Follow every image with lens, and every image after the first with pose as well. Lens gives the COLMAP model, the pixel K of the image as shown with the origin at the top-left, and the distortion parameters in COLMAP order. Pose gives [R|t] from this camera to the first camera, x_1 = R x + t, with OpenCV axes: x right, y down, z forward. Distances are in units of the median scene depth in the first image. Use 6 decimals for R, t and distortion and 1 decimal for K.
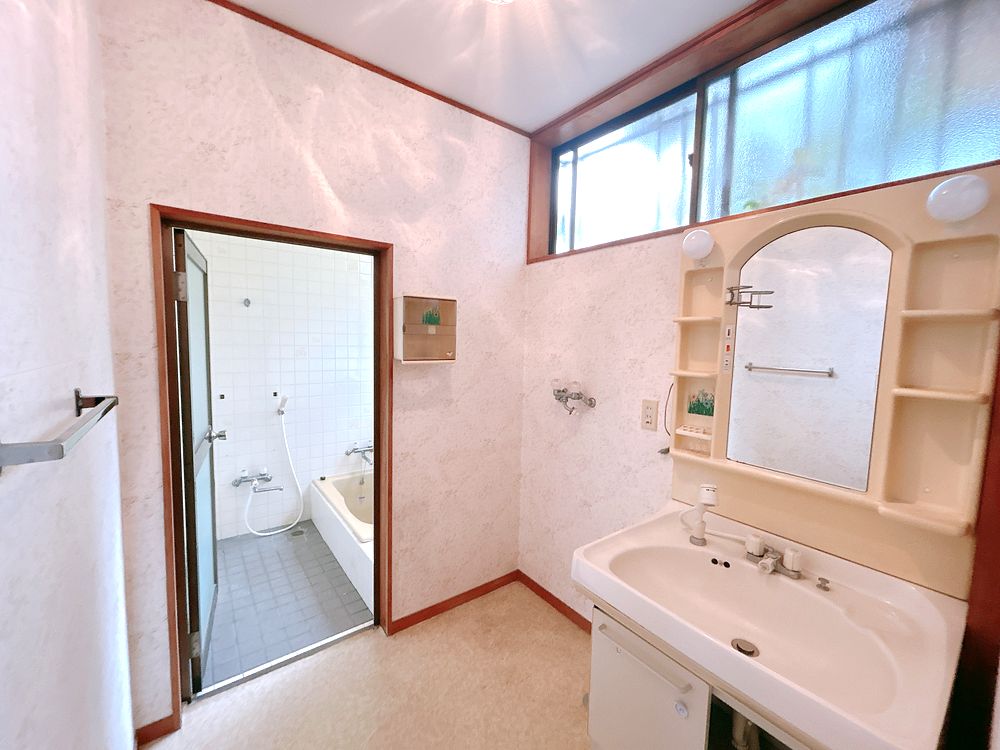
lens RADIAL K [[402.9, 0, 496.9], [0, 402.9, 375.1], [0, 0, 1]] dist [-0.001040, 0.000080]
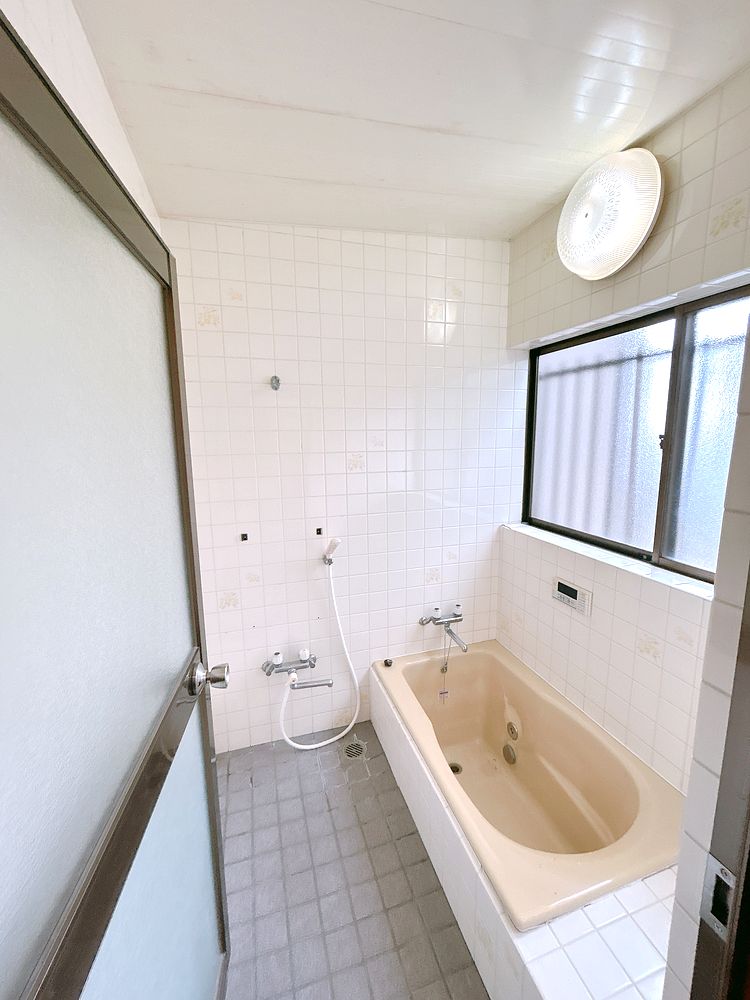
lens RADIAL K [[402.9, 0, 375.0], [0, 402.9, 500.0], [0, 0, 1]] dist [-0.001040, 0.000080]
pose [[0.940012, 0.019266, -0.340596, -0.262897], [0.005636, 0.997391, 0.071973, -0.046730], [0.341093, -0.069576, 0.937451, 0.457813]]
